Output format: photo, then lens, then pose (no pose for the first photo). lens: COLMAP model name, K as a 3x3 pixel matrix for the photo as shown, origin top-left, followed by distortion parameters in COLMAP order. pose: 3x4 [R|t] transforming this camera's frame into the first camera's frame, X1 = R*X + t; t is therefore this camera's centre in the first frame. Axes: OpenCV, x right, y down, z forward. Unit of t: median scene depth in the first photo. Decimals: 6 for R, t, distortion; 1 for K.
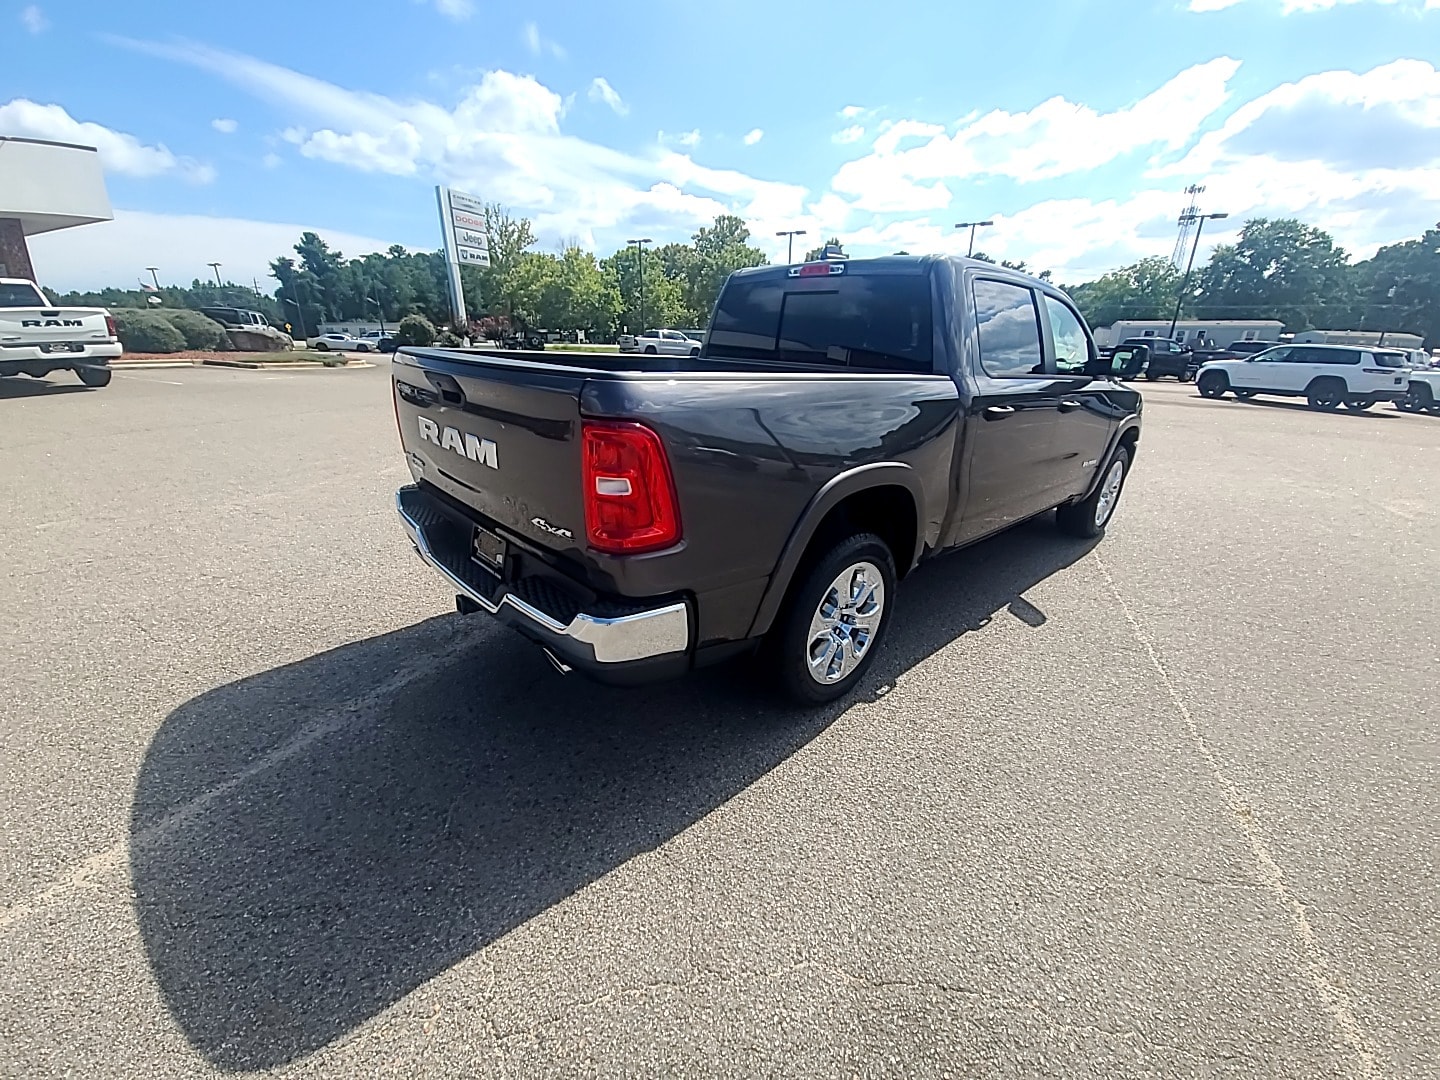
lens RADIAL K [[588.0, 0, 723.7], [0, 588.0, 545.7], [0, 0, 1]] dist [0.001056, -0.000219]
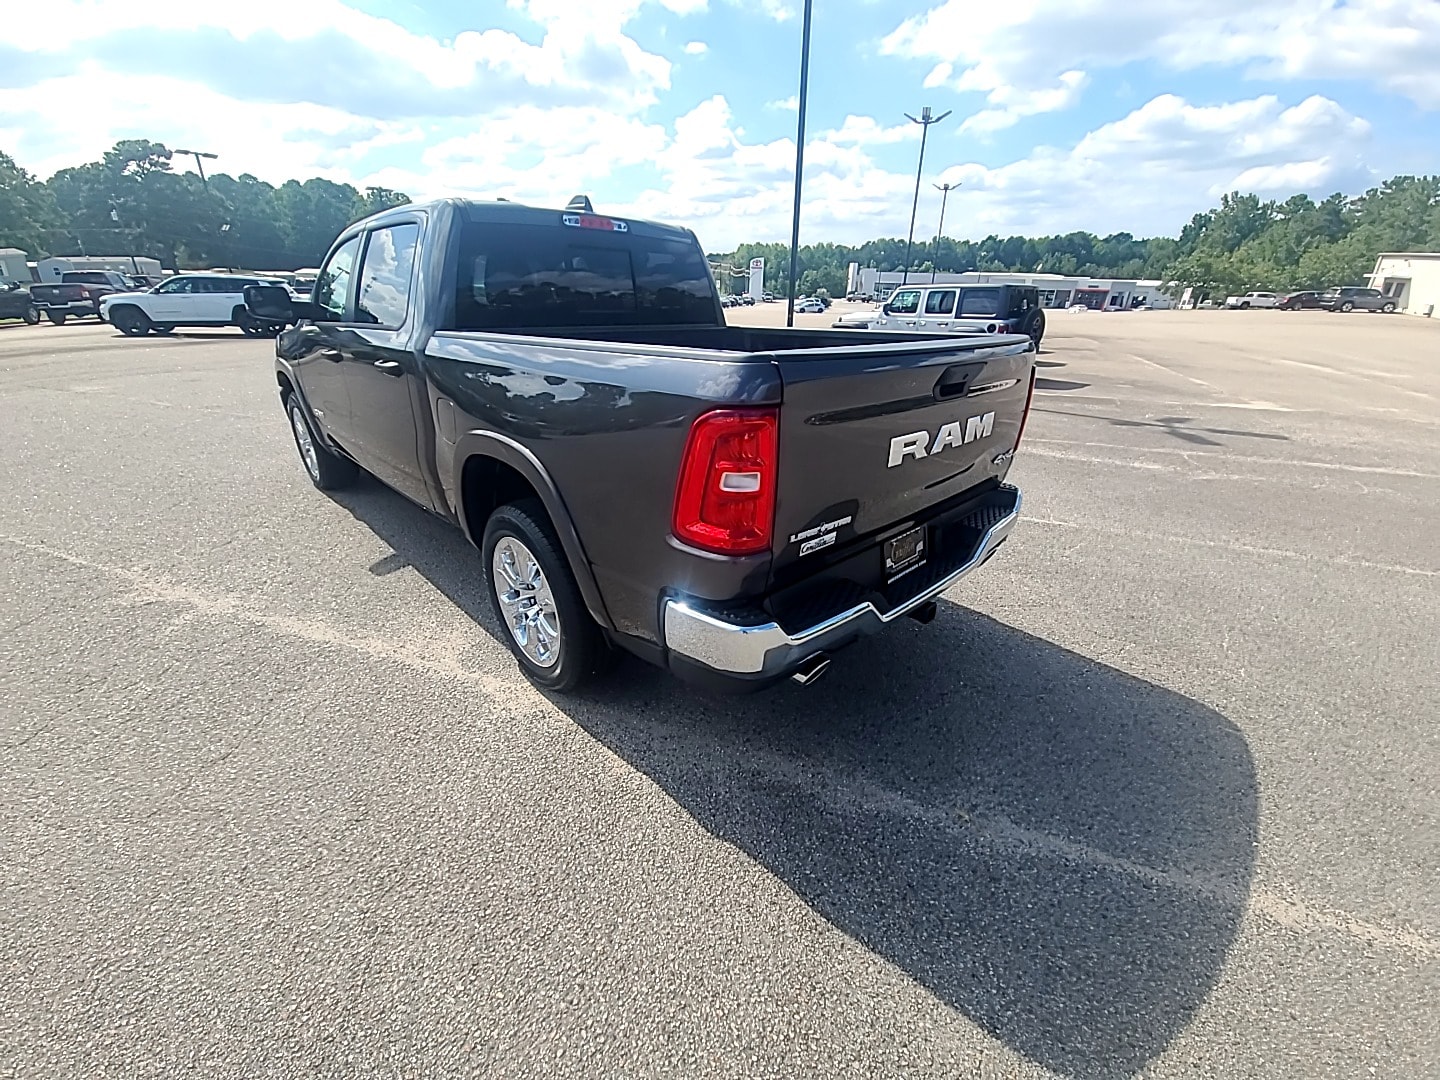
lens RADIAL K [[577.6, 0, 720.0], [0, 577.6, 540.0], [0, 0, 1]] dist [0.024894, -0.020676]
pose [[-0.000451, -0.407342, 0.913275, -0.750978], [0.307529, 0.868961, 0.387729, -0.280197], [-0.951539, 0.281033, 0.124877, 0.707315]]
